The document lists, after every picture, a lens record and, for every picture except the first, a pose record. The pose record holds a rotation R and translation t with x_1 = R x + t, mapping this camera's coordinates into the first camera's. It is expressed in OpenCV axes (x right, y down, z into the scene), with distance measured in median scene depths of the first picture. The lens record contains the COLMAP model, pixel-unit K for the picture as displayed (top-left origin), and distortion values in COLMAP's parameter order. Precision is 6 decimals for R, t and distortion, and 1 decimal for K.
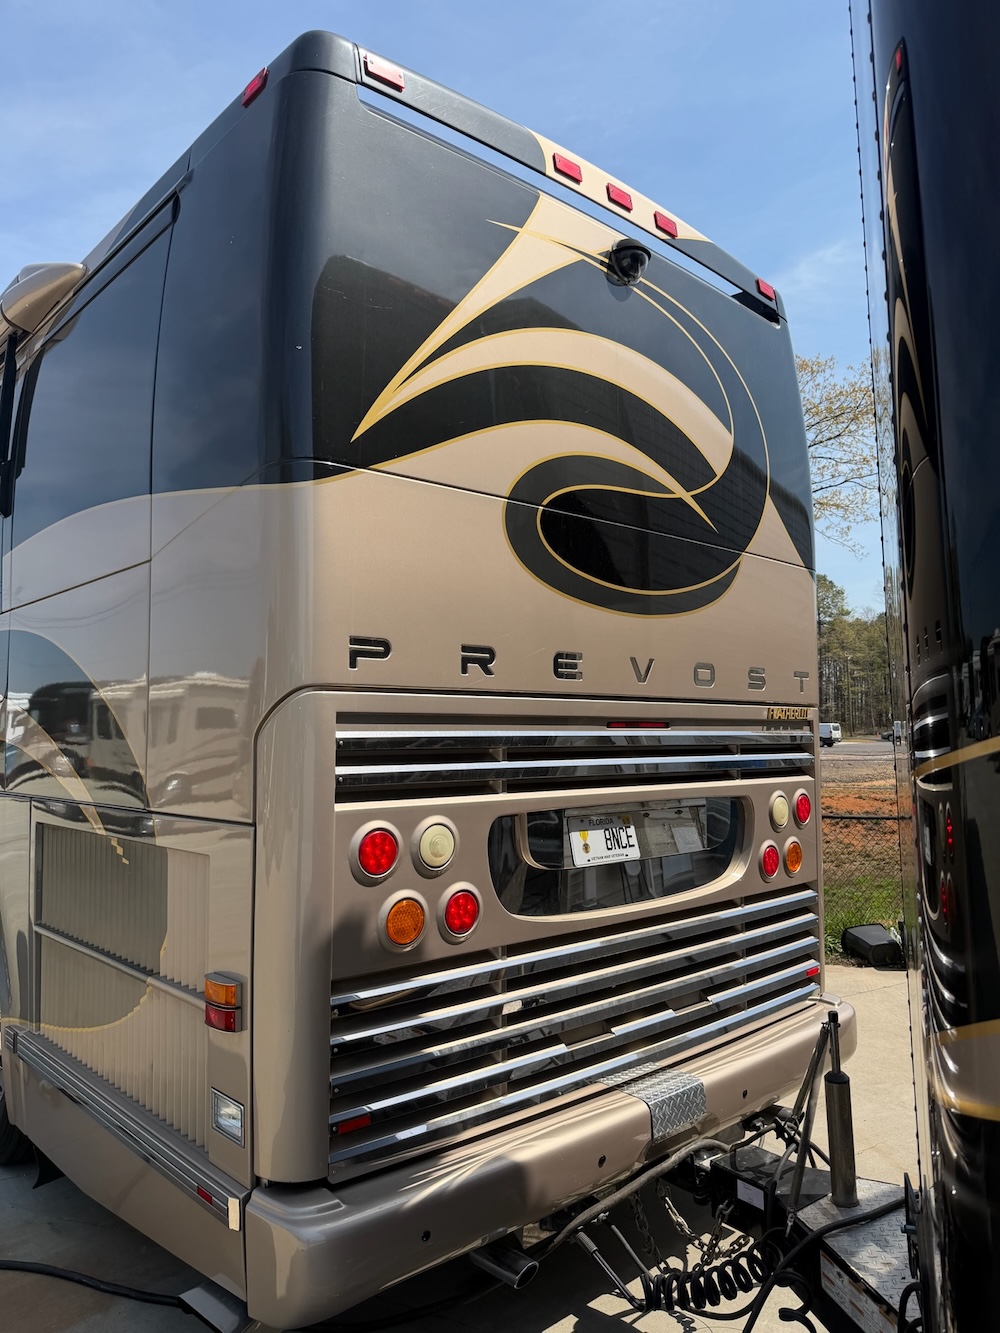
lens RADIAL K [[938.9, 0, 510.5], [0, 938.9, 657.9], [0, 0, 1]] dist [0.032947, -0.043058]
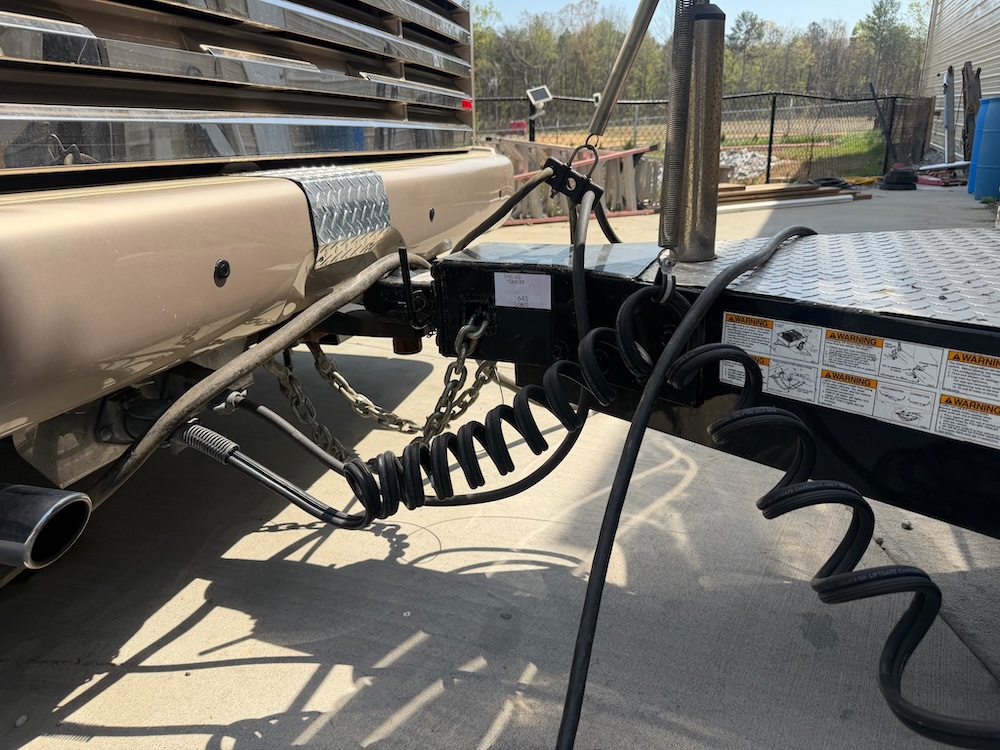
lens RADIAL K [[704.4, 0, 502.7], [0, 704.4, 383.0], [0, 0, 1]] dist [0.032947, -0.043058]
pose [[0.855036, -0.180541, 0.486126, 0.038758], [-0.020482, 0.924949, 0.379540, 0.451927], [-0.518164, -0.334477, 0.787167, 0.653452]]
